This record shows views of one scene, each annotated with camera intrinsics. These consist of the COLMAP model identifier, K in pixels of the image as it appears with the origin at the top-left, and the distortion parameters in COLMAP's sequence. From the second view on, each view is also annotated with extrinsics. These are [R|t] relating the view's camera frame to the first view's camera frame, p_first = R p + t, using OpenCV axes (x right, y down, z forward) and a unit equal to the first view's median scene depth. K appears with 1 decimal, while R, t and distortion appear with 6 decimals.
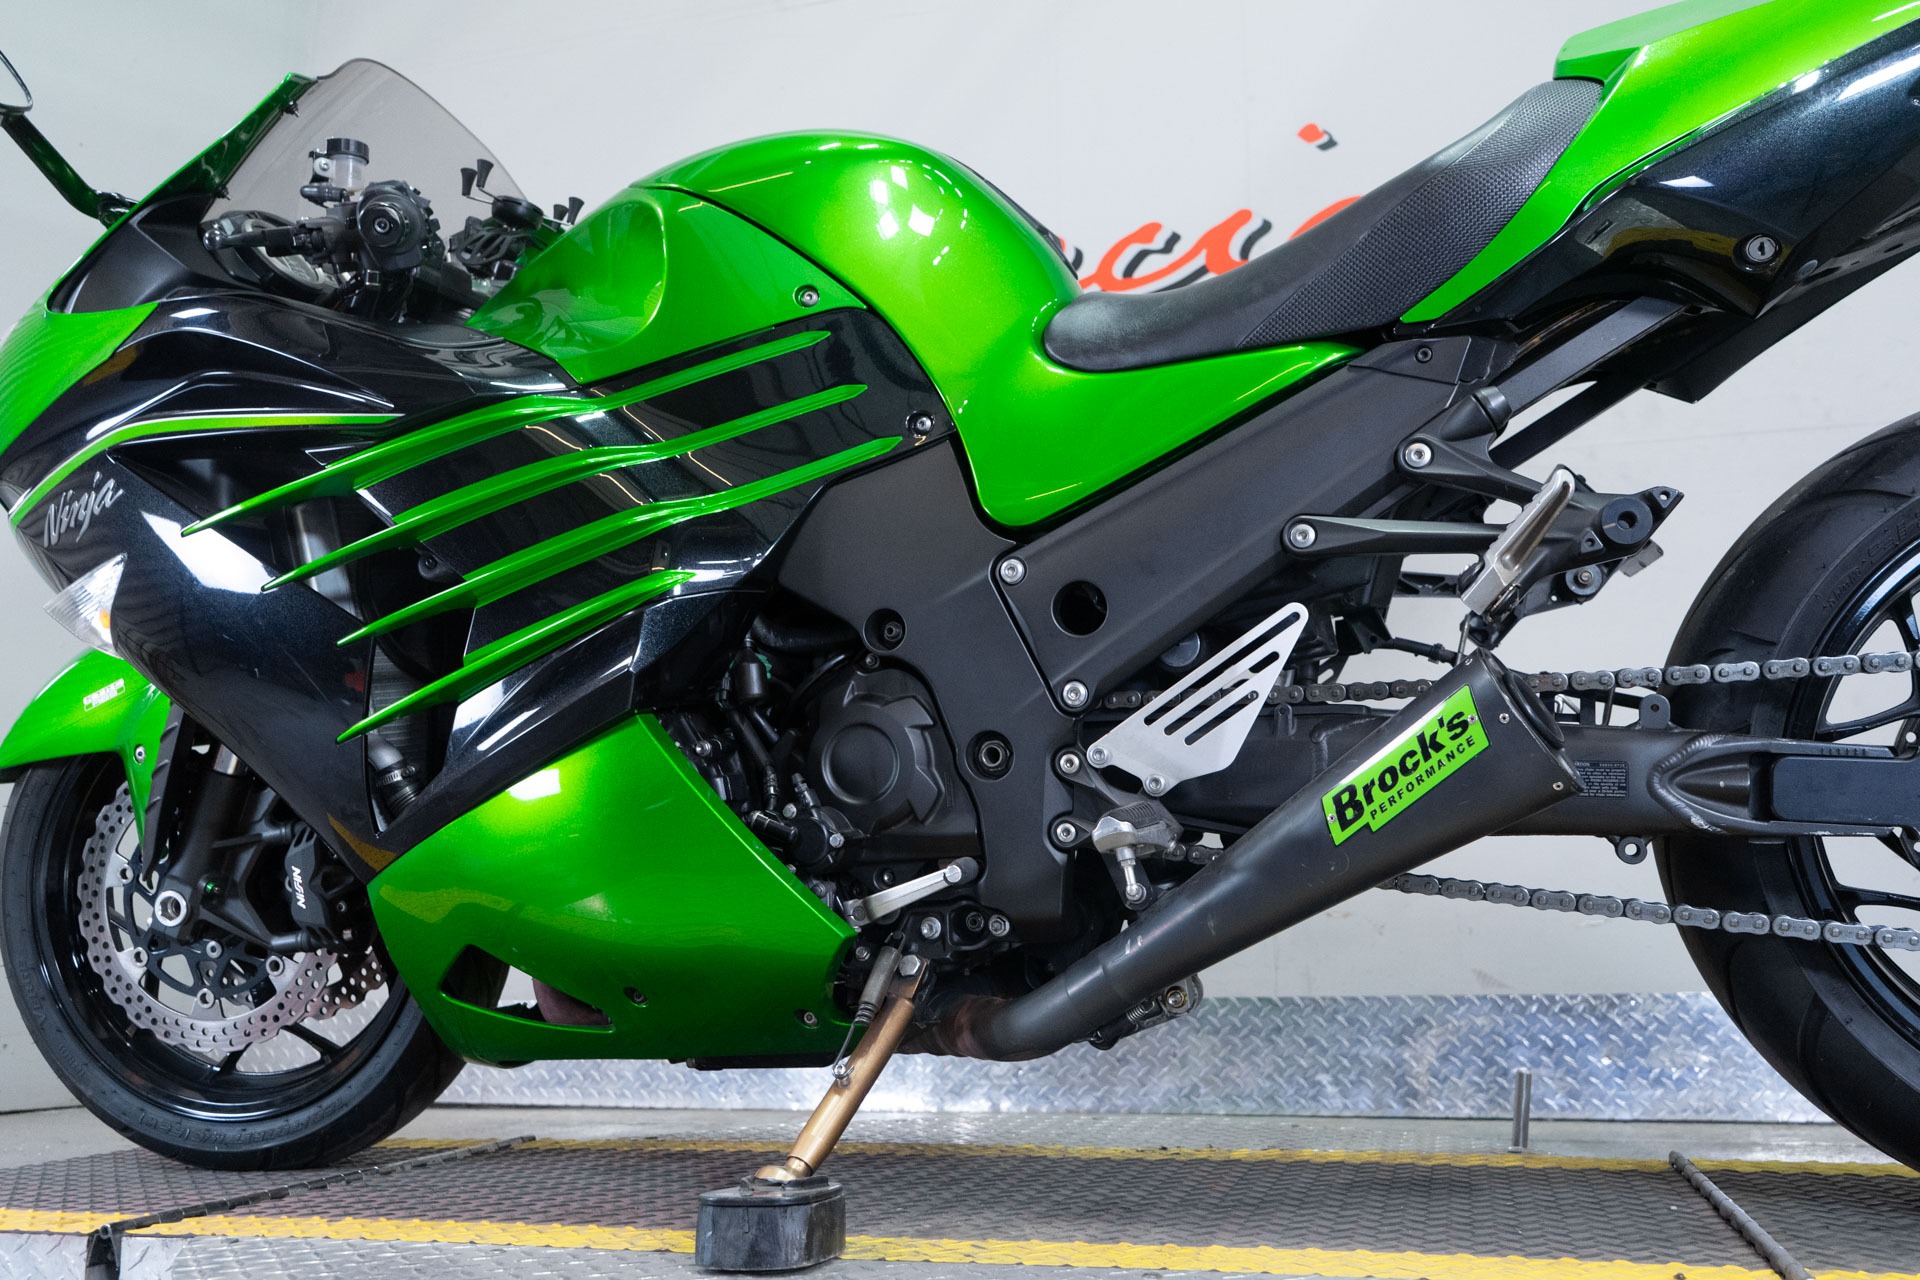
lens RADIAL K [[1552.1, 0, 946.3], [0, 1552.1, 632.7], [0, 0, 1]] dist [-0.008474, 0.016683]
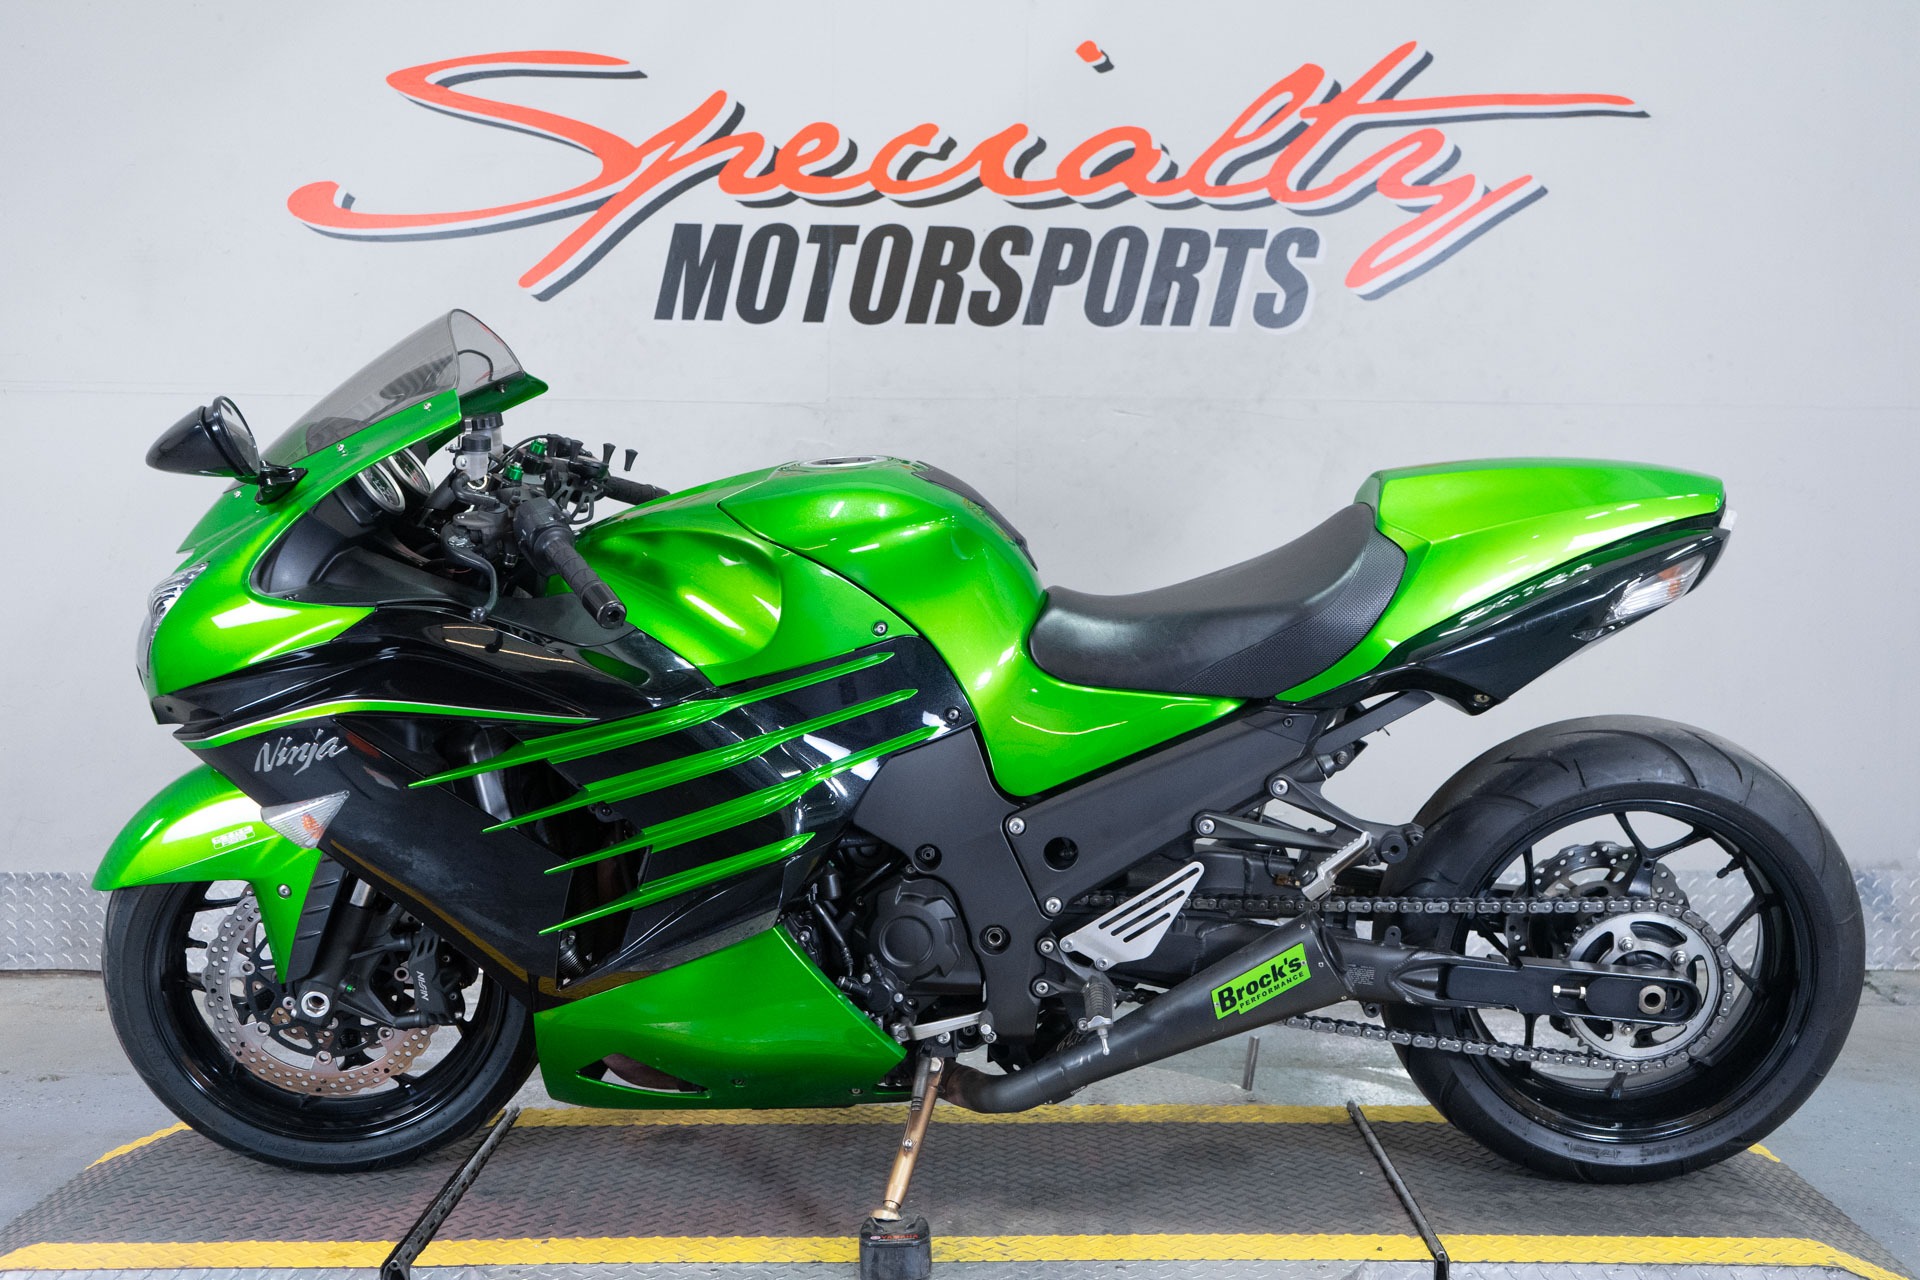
lens RADIAL K [[2052.1, 0, 956.0], [0, 2052.1, 640.5], [0, 0, 1]] dist [0.014306, 0.000000]
pose [[0.958302, -0.010029, 0.285581, -0.588416], [-0.067197, 0.963450, 0.259324, -0.732990], [-0.277744, -0.267701, 0.922602, -0.795216]]
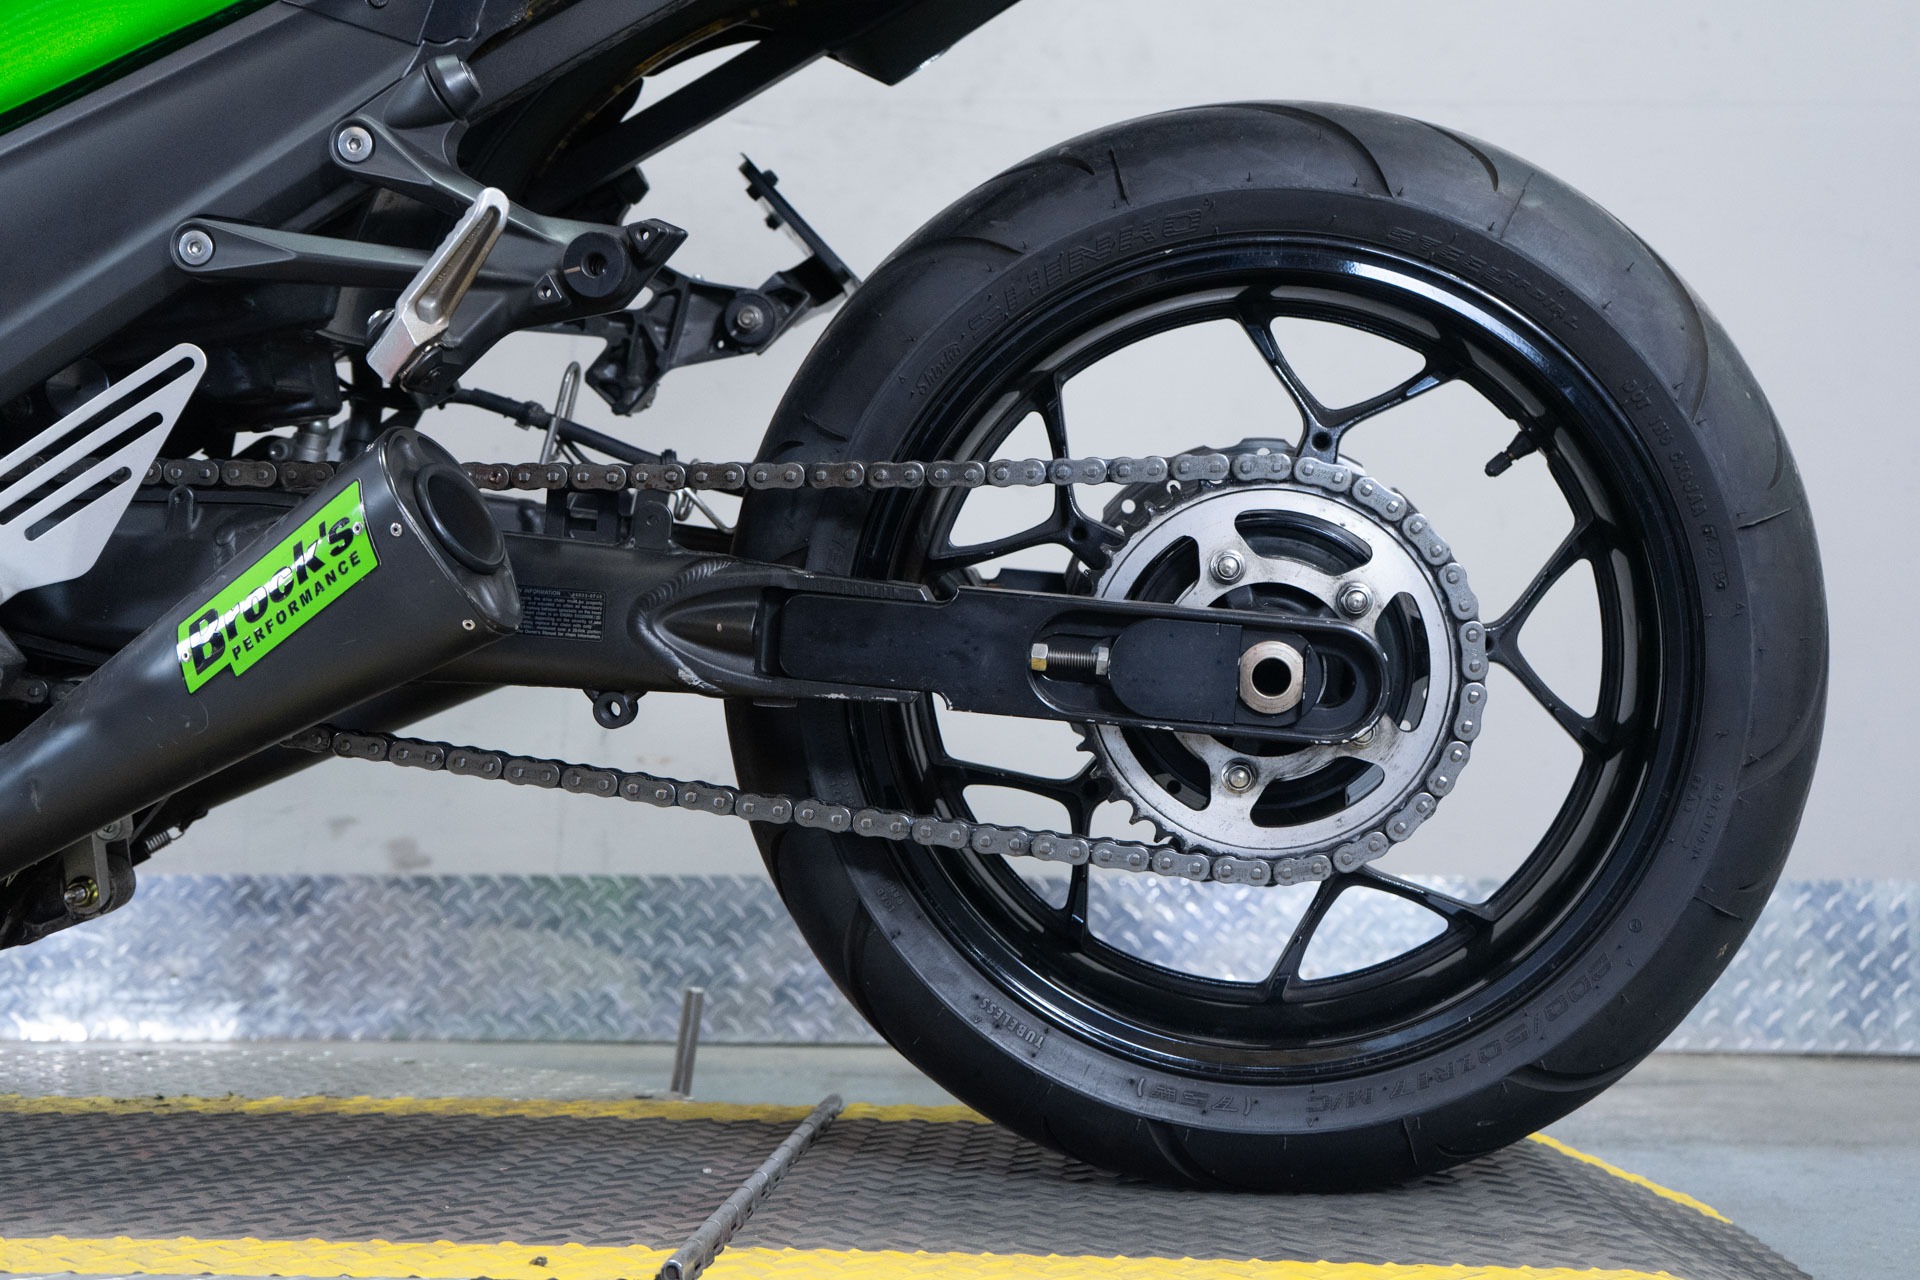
lens RADIAL K [[2416.3, 0, 963.8], [0, 2416.3, 627.1], [0, 0, 1]] dist [0.010785, 0.000000]
pose [[0.974655, 0.032670, 0.221315, 0.305214], [-0.062633, 0.989566, 0.129753, -0.052306], [-0.214767, -0.140326, 0.966532, -0.130815]]
